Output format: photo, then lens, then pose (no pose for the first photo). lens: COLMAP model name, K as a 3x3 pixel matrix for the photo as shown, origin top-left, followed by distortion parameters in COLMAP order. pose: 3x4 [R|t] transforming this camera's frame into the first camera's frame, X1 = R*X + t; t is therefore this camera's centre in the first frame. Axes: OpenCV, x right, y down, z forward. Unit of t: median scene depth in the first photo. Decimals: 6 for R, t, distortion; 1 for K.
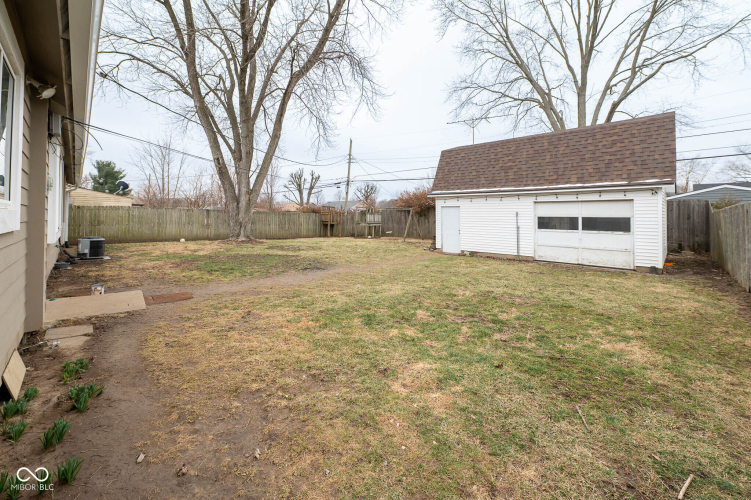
lens RADIAL K [[296.5, 0, 389.8], [0, 296.5, 206.9], [0, 0, 1]] dist [-0.007958, -0.000260]
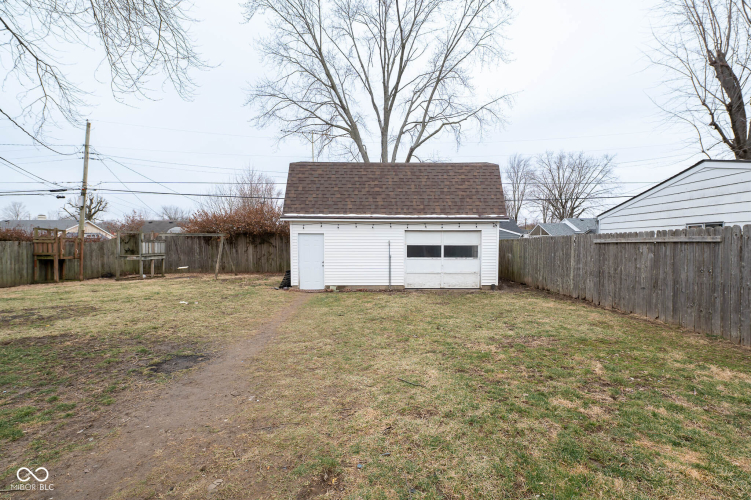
lens RADIAL K [[296.5, 0, 378.3], [0, 296.5, 247.6], [0, 0, 1]] dist [-0.007958, -0.000260]
pose [[0.742651, -0.019266, 0.669402, -0.194464], [-0.015770, 0.998806, 0.046243, -0.003298], [-0.669493, -0.044899, 0.741460, 0.252337]]
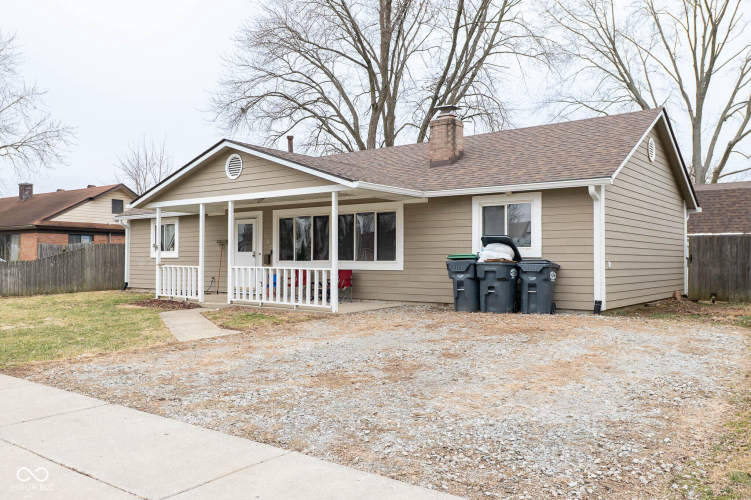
lens RADIAL K [[598.2, 0, 367.3], [0, 598.2, 249.5], [0, 0, 1]] dist [-0.006343, 0.005156]
pose [[0.992366, 0.000499, 0.123330, -0.924522], [-0.001864, 0.999938, 0.010958, -0.021421], [-0.123317, -0.011105, 0.992305, -1.122108]]
